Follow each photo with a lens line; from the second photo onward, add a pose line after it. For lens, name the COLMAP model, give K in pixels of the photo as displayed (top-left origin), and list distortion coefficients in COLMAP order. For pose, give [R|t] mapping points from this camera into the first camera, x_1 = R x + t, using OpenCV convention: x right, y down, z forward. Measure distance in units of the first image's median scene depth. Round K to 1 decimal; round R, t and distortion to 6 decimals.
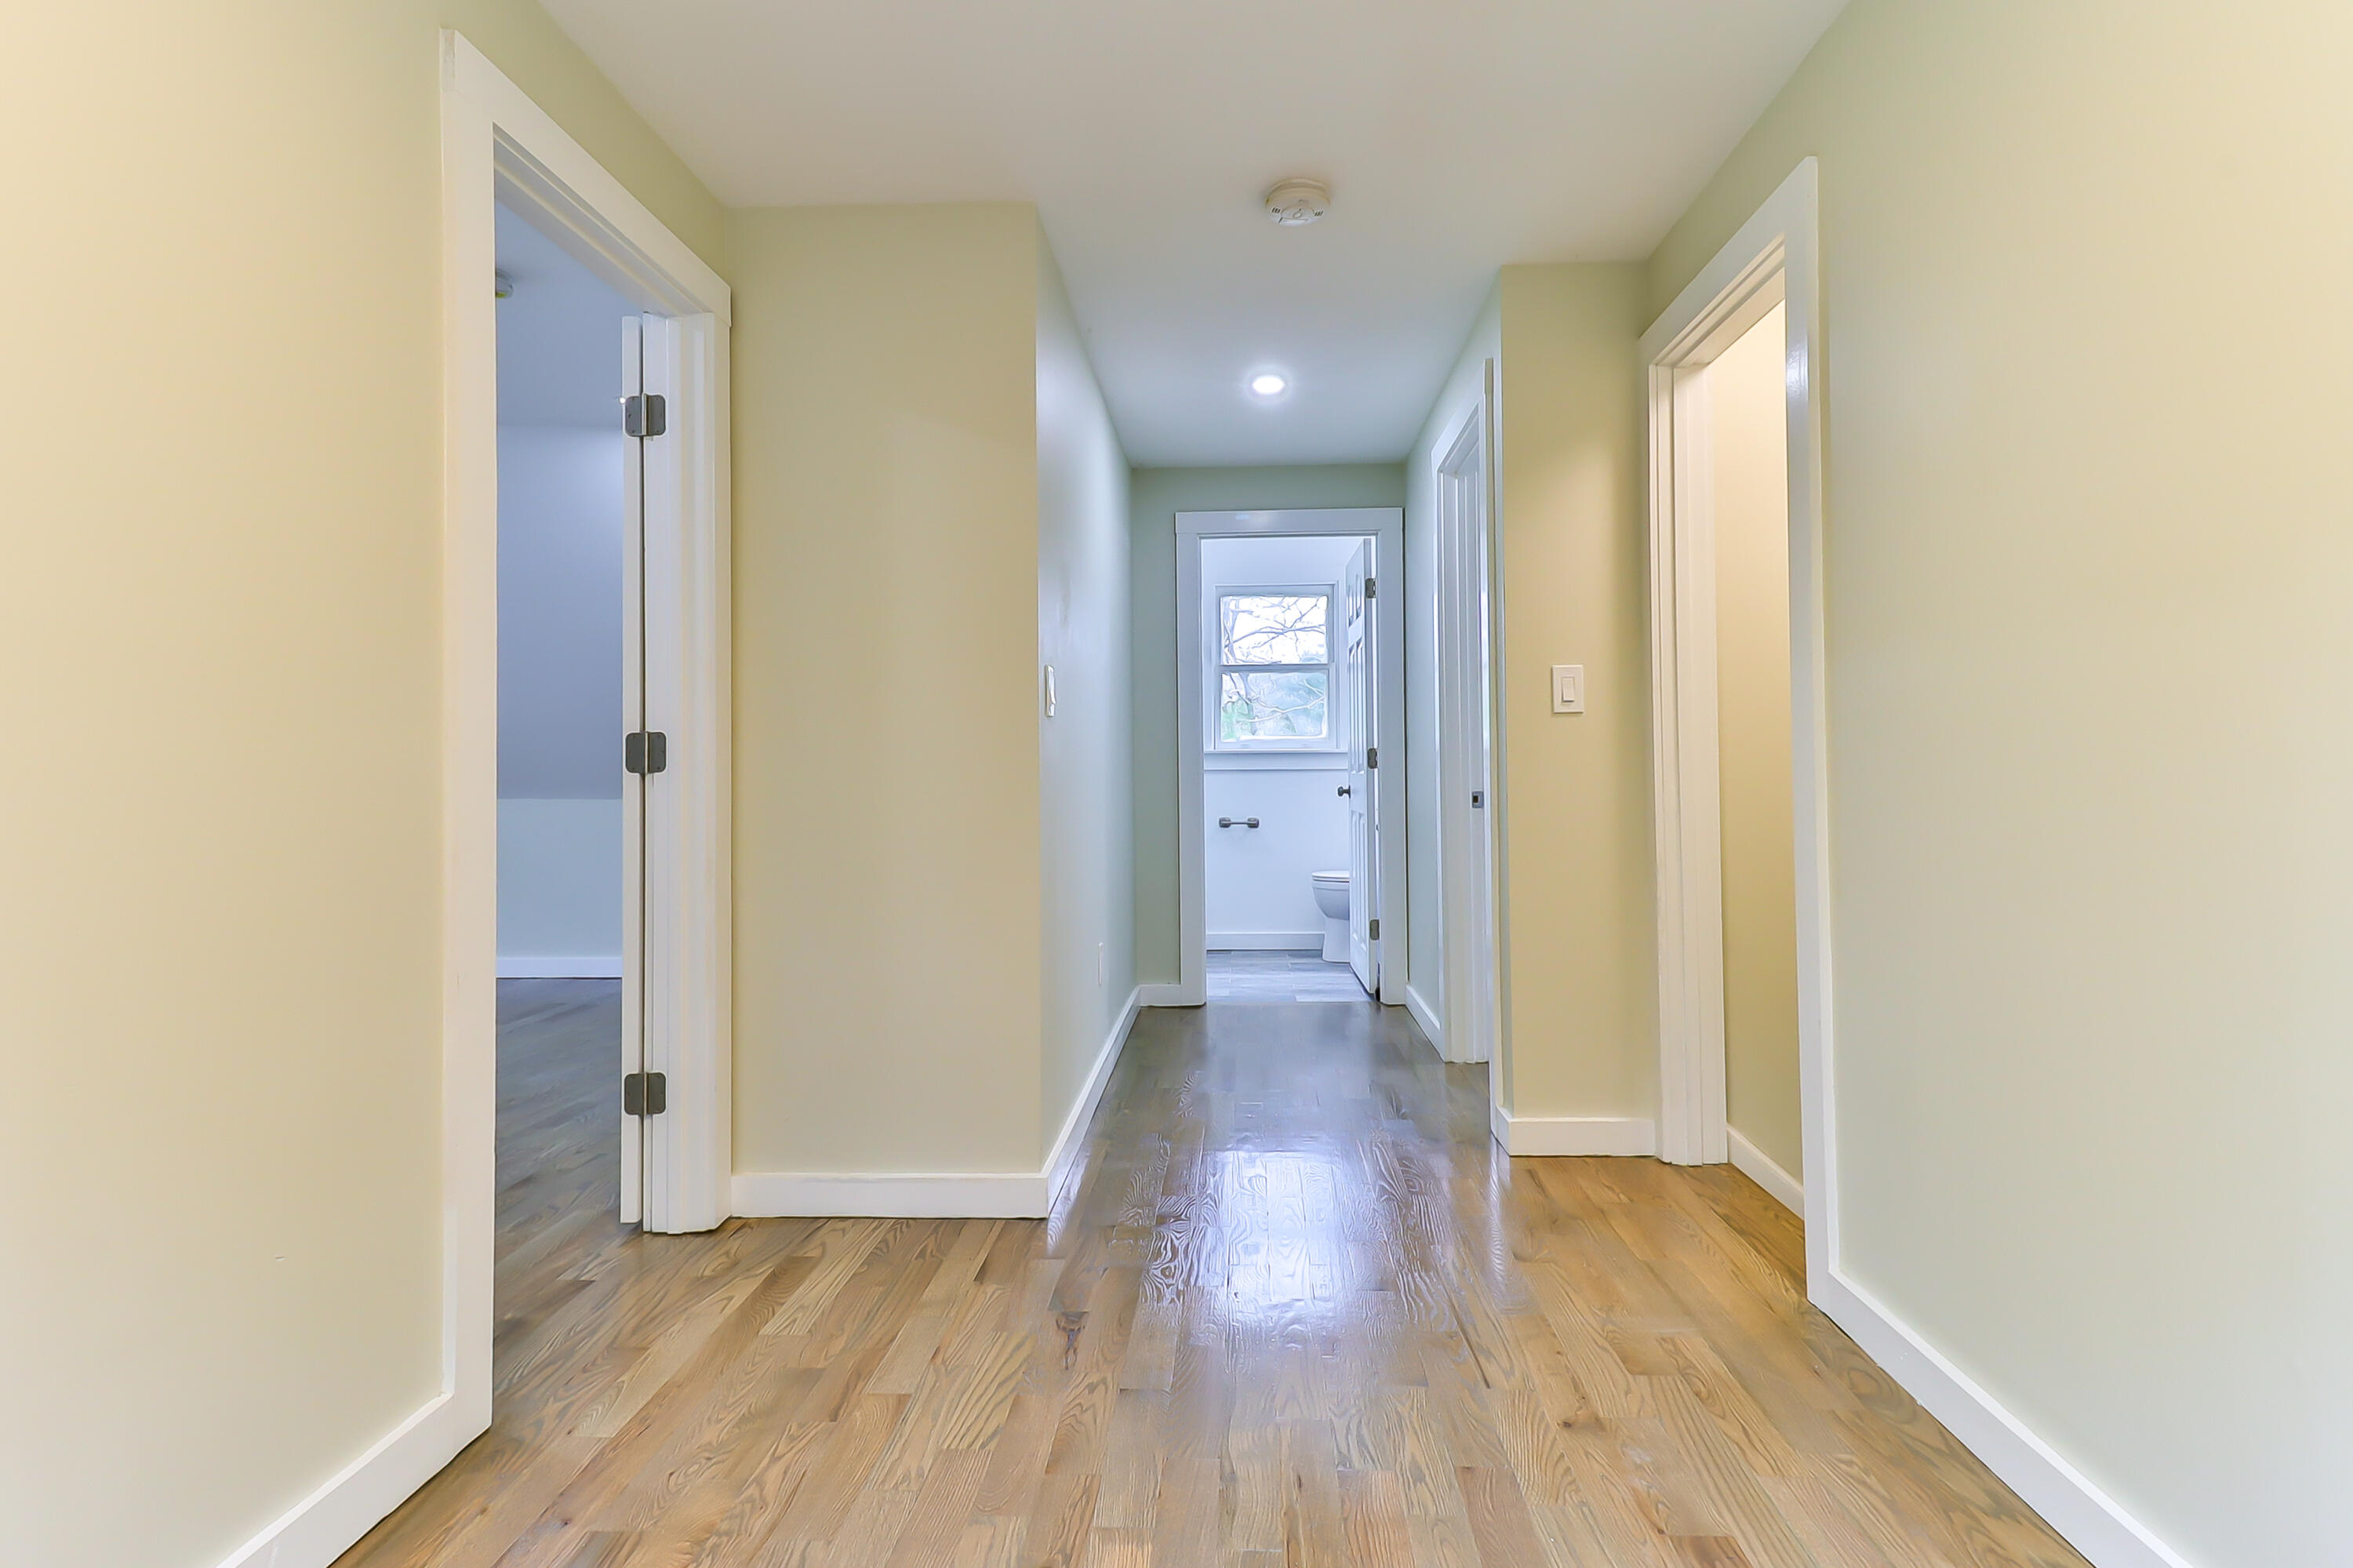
lens RADIAL K [[1211.8, 0, 1216.3], [0, 1211.8, 750.1], [0, 0, 1]] dist [0.025164, 0.002702]
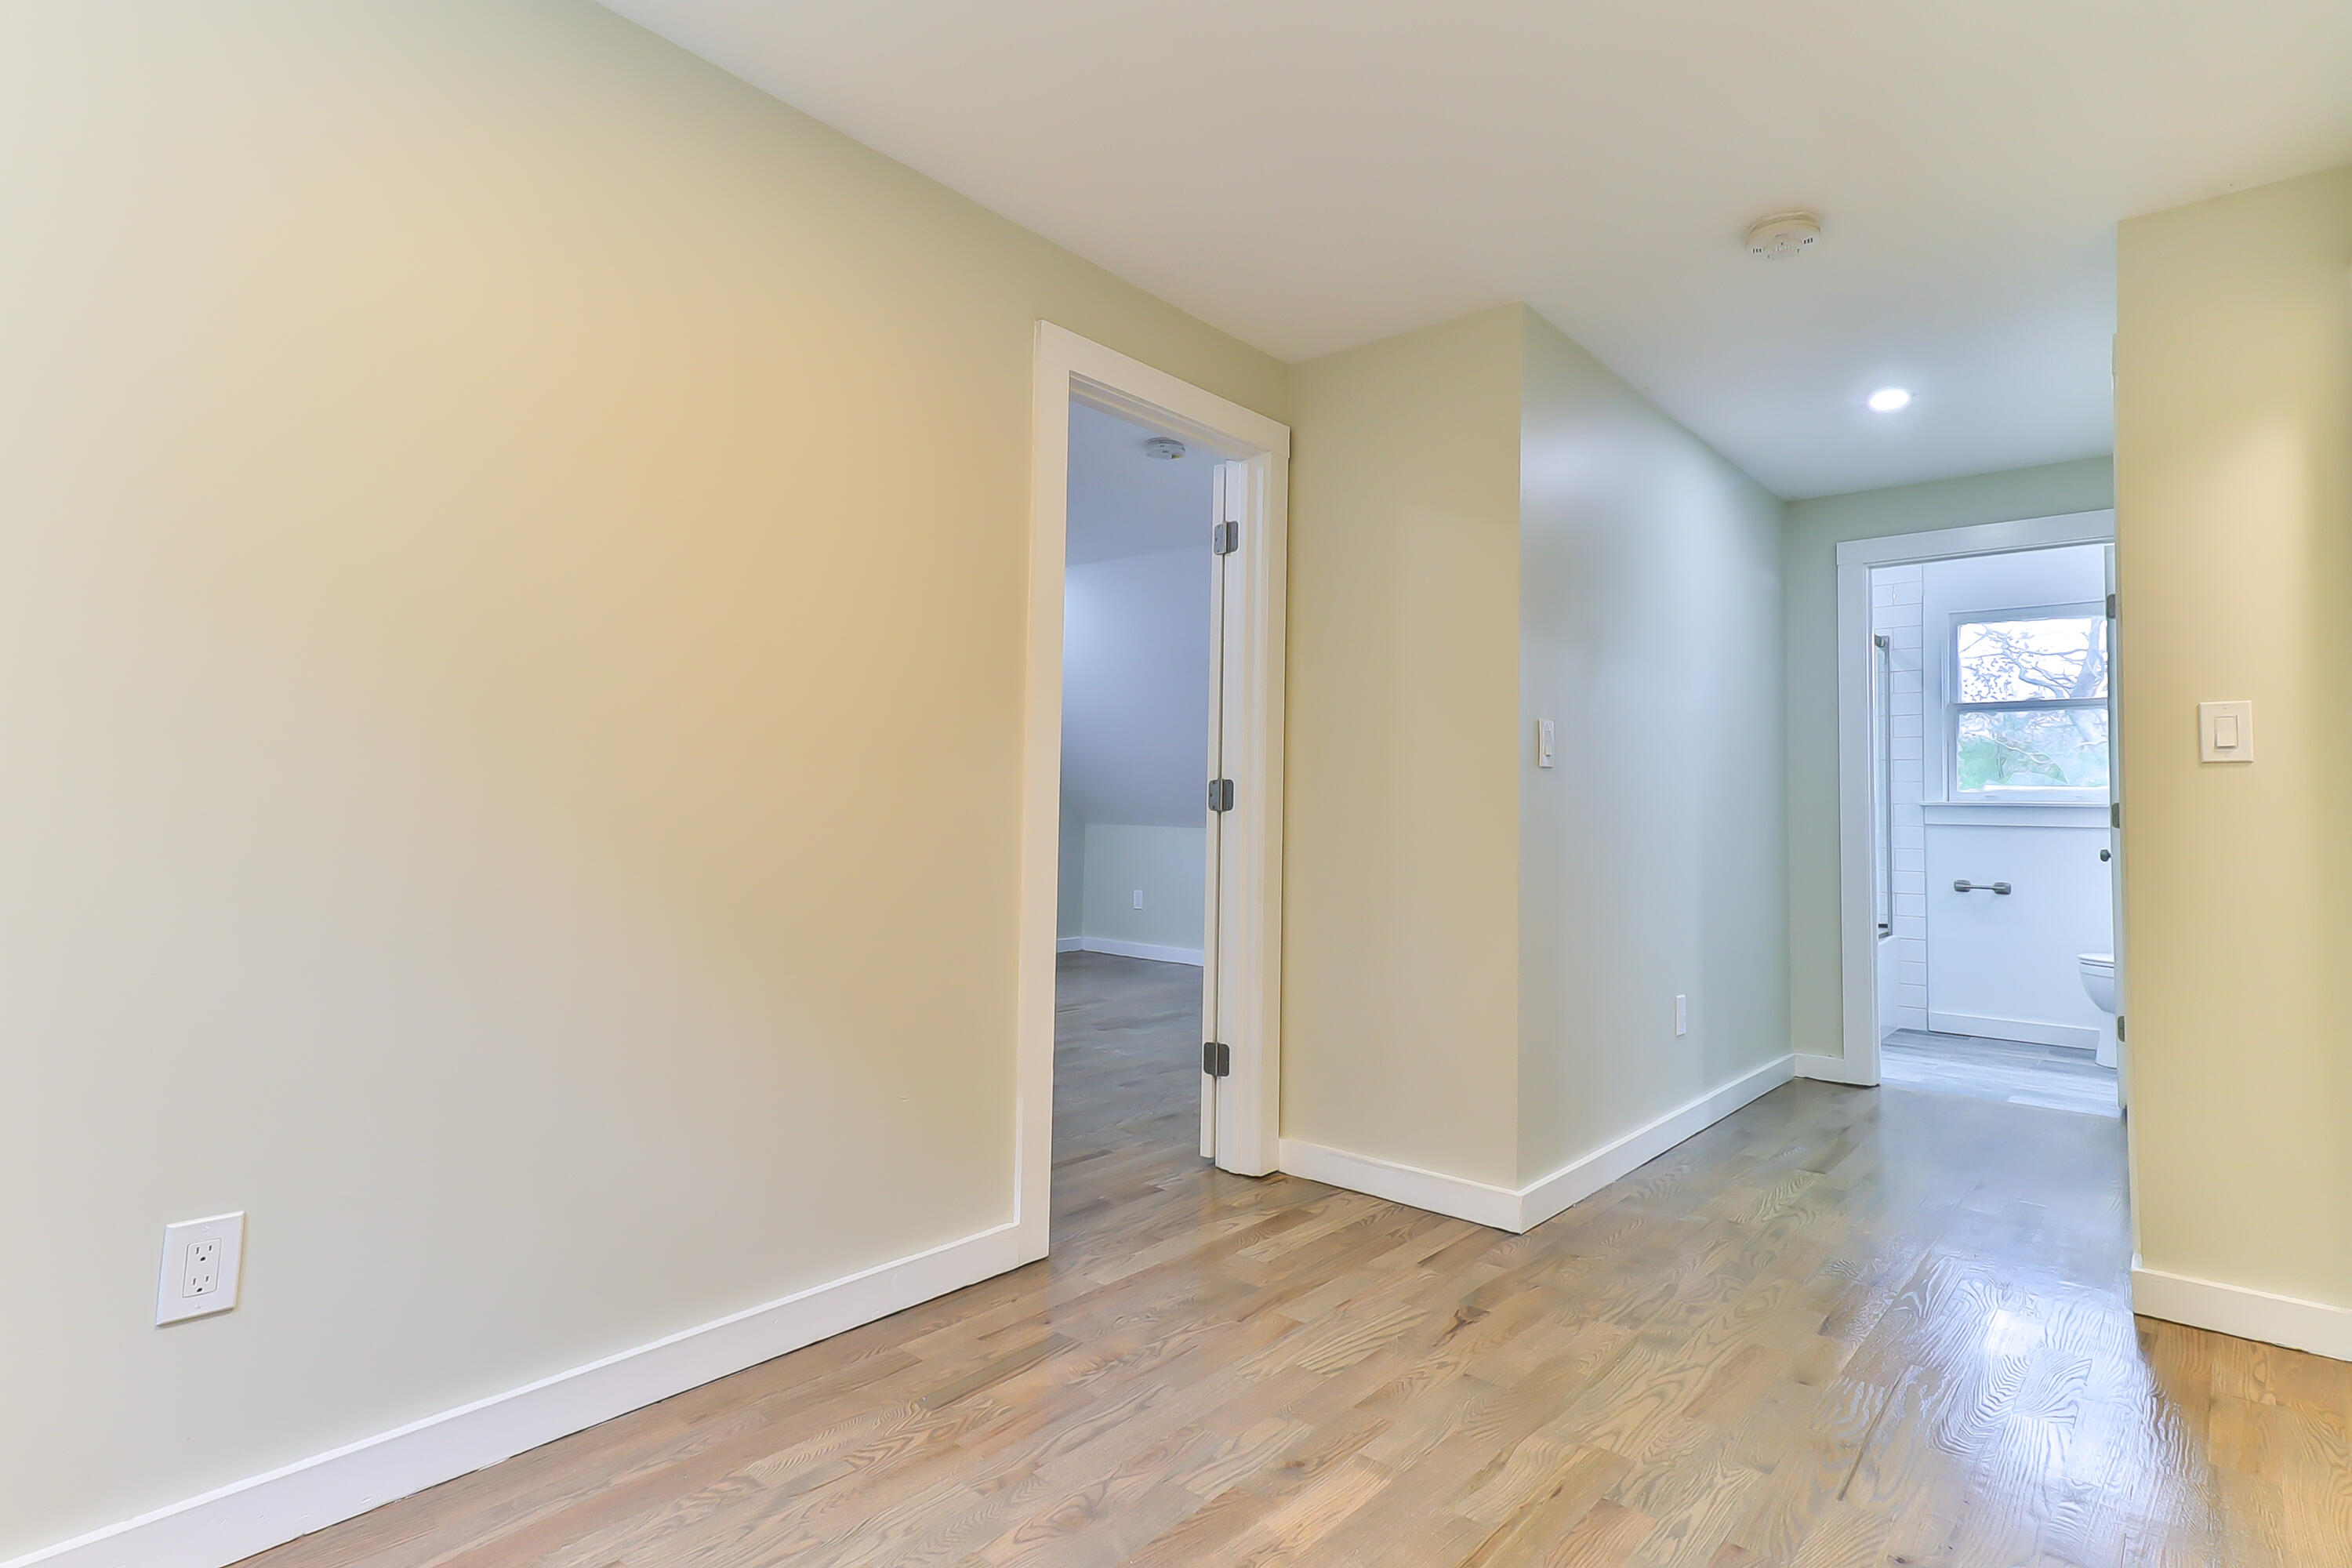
lens RADIAL K [[1211.3, 0, 1231.5], [0, 1211.3, 749.0], [0, 0, 1]] dist [0.025164, 0.002702]
pose [[0.798197, -0.008882, -0.602332, 0.320225], [-0.013839, 0.999357, -0.033075, -0.004342], [0.602238, 0.034736, 0.797560, -0.026113]]
